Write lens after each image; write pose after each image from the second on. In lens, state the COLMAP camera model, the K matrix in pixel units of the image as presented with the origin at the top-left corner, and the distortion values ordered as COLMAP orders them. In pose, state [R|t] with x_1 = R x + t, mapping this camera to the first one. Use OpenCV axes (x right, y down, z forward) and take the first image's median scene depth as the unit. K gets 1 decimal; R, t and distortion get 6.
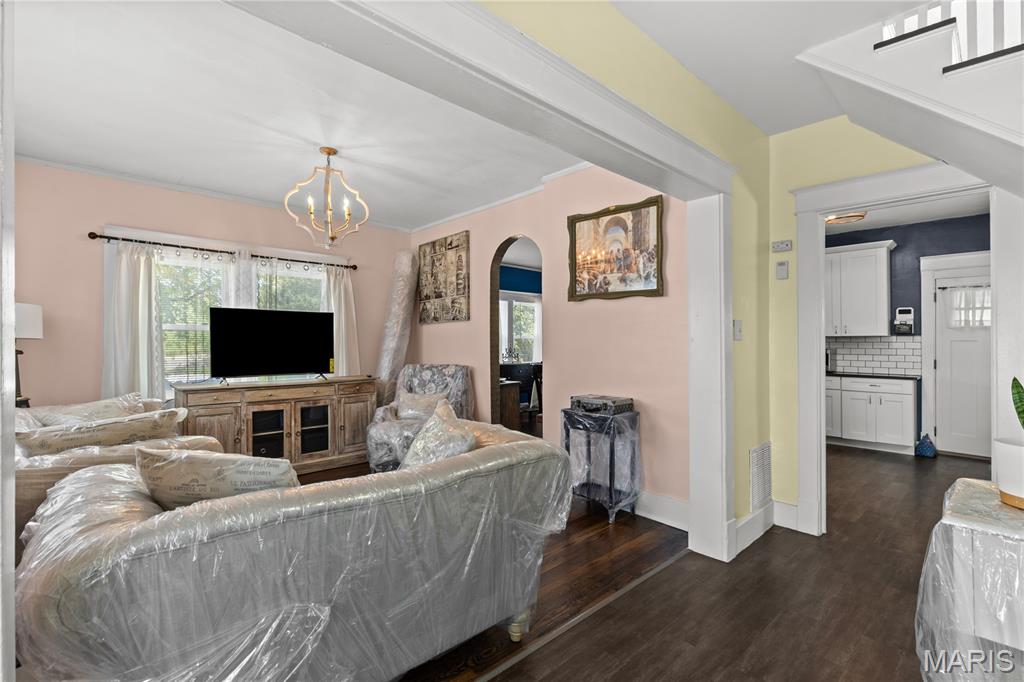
lens RADIAL K [[468.9, 0, 513.9], [0, 468.9, 339.6], [0, 0, 1]] dist [0.000940, -0.000001]
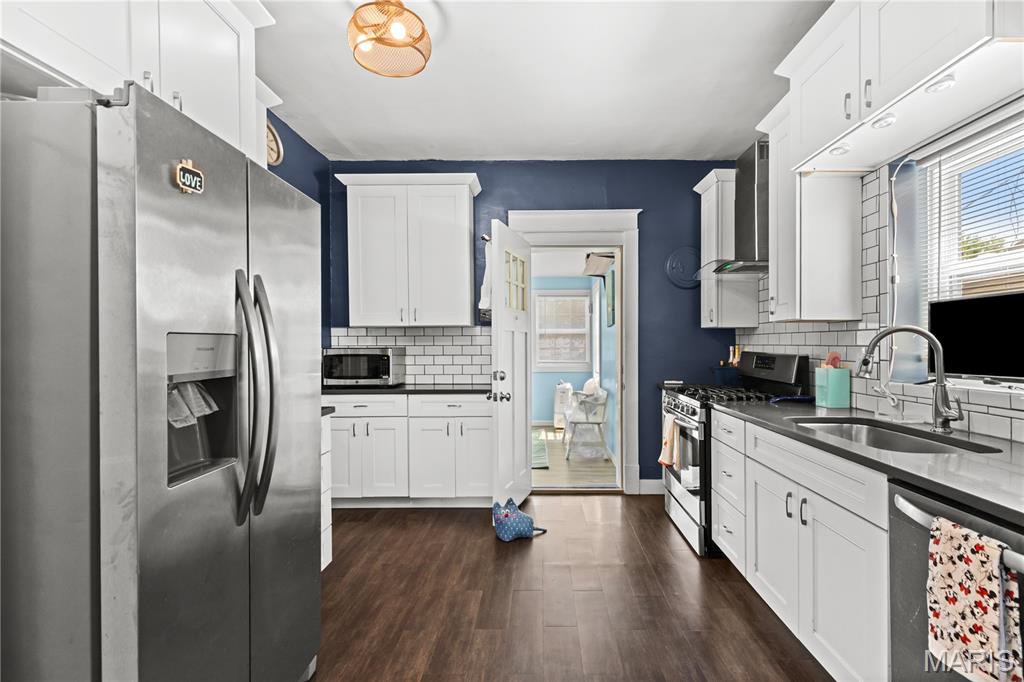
lens RADIAL K [[468.9, 0, 535.1], [0, 468.9, 345.9], [0, 0, 1]] dist [0.000940, -0.000001]
pose [[0.692683, -0.011044, 0.721158, 0.647568], [-0.002133, 0.999847, 0.017361, 0.013666], [-0.721239, -0.013564, 0.692553, 0.805301]]
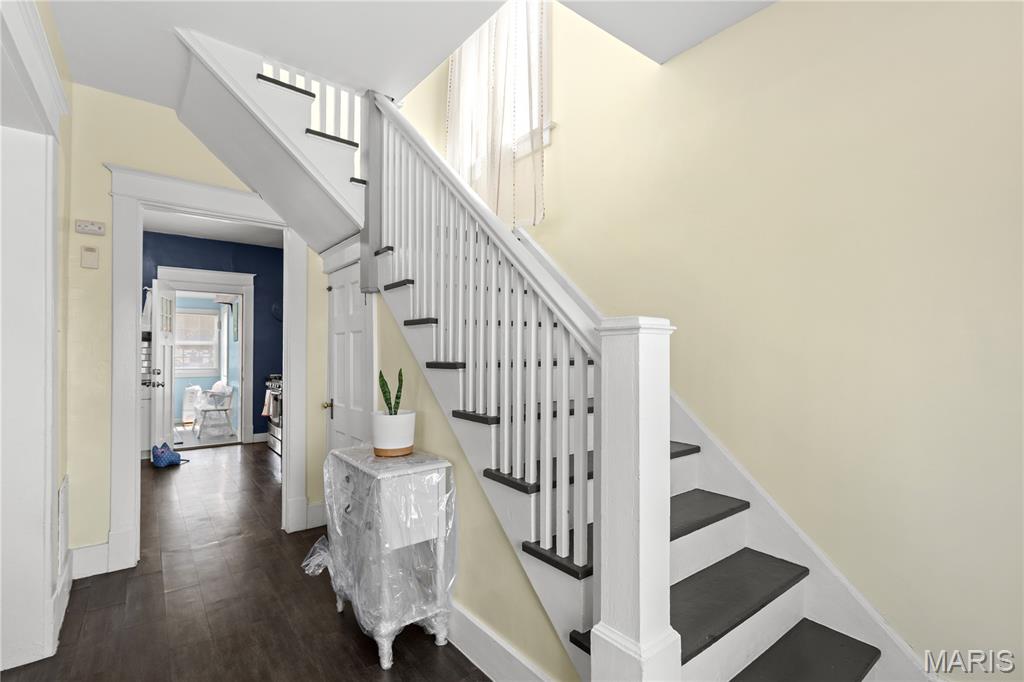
lens RADIAL K [[468.9, 0, 515.3], [0, 468.9, 344.0], [0, 0, 1]] dist [0.000940, -0.000001]
pose [[0.080555, 0.012493, 0.996672, -0.167813], [-0.008472, 0.999894, -0.011848, 0.004284], [-0.996714, -0.007490, 0.080652, 0.202219]]
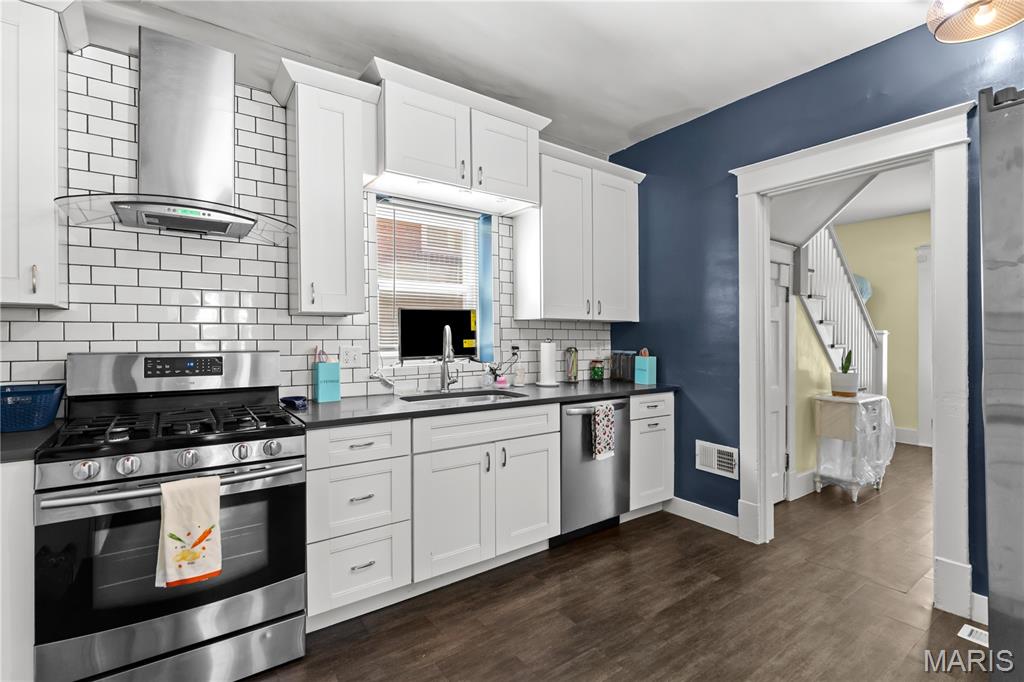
lens RADIAL K [[468.9, 0, 517.2], [0, 468.9, 333.1], [0, 0, 1]] dist [0.000940, -0.000001]
pose [[-0.992300, -0.009068, 0.123528, 1.097942], [-0.010710, 0.999863, -0.012636, 0.020688], [-0.123396, -0.013862, -0.992261, 1.637538]]
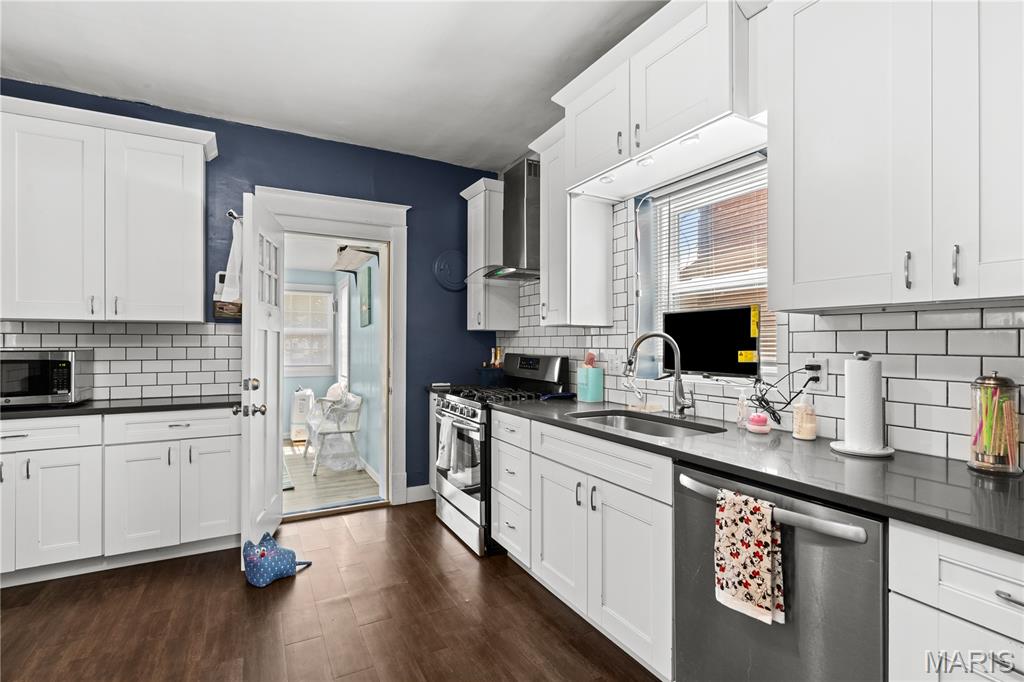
lens RADIAL K [[478.7, 0, 501.7], [0, 478.7, 340.1], [0, 0, 1]] dist [-0.000216, -0.000725]
pose [[0.269613, 0.003160, 0.962963, 0.630686], [-0.011100, 0.999938, -0.000173, 0.012639], [-0.962905, -0.010642, 0.269632, 0.896831]]
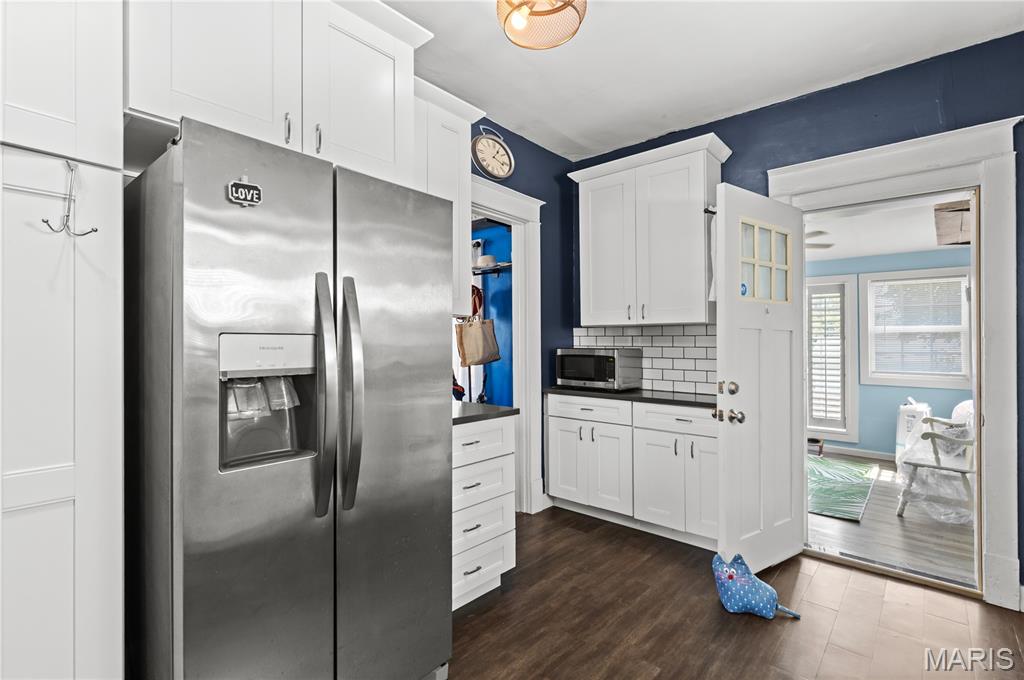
lens RADIAL K [[468.9, 0, 518.9], [0, 468.9, 338.7], [0, 0, 1]] dist [0.000940, -0.000001]
pose [[0.995157, 0.002908, 0.098257, 0.875551], [-0.003303, 0.999987, 0.003855, 0.013166], [-0.098245, -0.004161, 0.995154, 0.826377]]
